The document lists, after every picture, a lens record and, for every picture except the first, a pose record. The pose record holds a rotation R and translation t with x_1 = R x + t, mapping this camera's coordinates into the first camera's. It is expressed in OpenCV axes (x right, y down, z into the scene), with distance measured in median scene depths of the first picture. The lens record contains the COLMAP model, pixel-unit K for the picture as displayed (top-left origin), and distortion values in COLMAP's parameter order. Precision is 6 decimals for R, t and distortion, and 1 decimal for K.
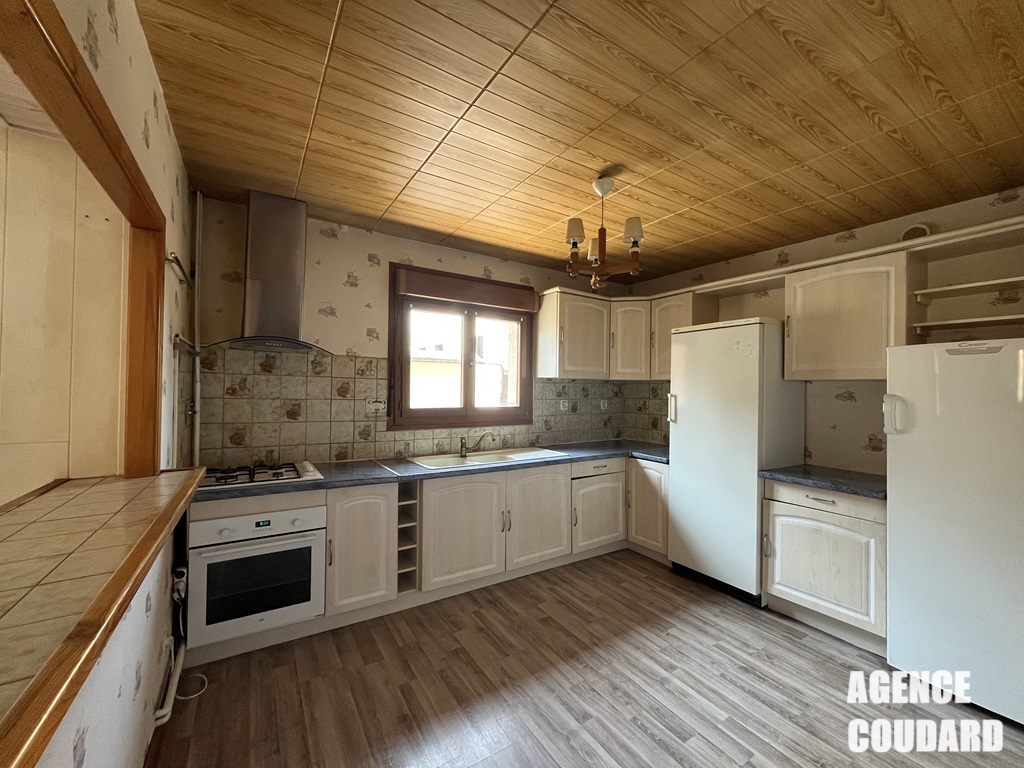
lens RADIAL K [[408.9, 0, 511.0], [0, 408.9, 383.1], [0, 0, 1]] dist [-0.002442, -0.000428]
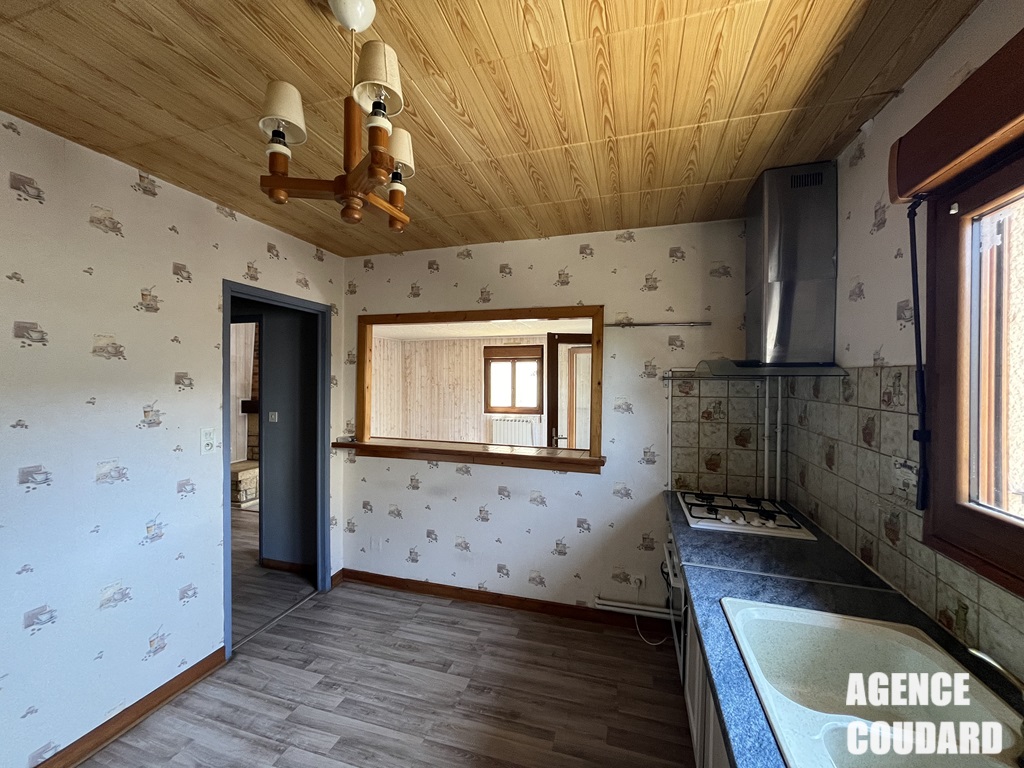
lens RADIAL K [[408.9, 0, 511.5], [0, 408.9, 383.8], [0, 0, 1]] dist [-0.002442, -0.000428]
pose [[-0.753471, -0.010432, -0.657399, 0.284391], [-0.004608, 0.999933, -0.010586, -0.036918], [0.657466, -0.004947, -0.753468, 1.091834]]
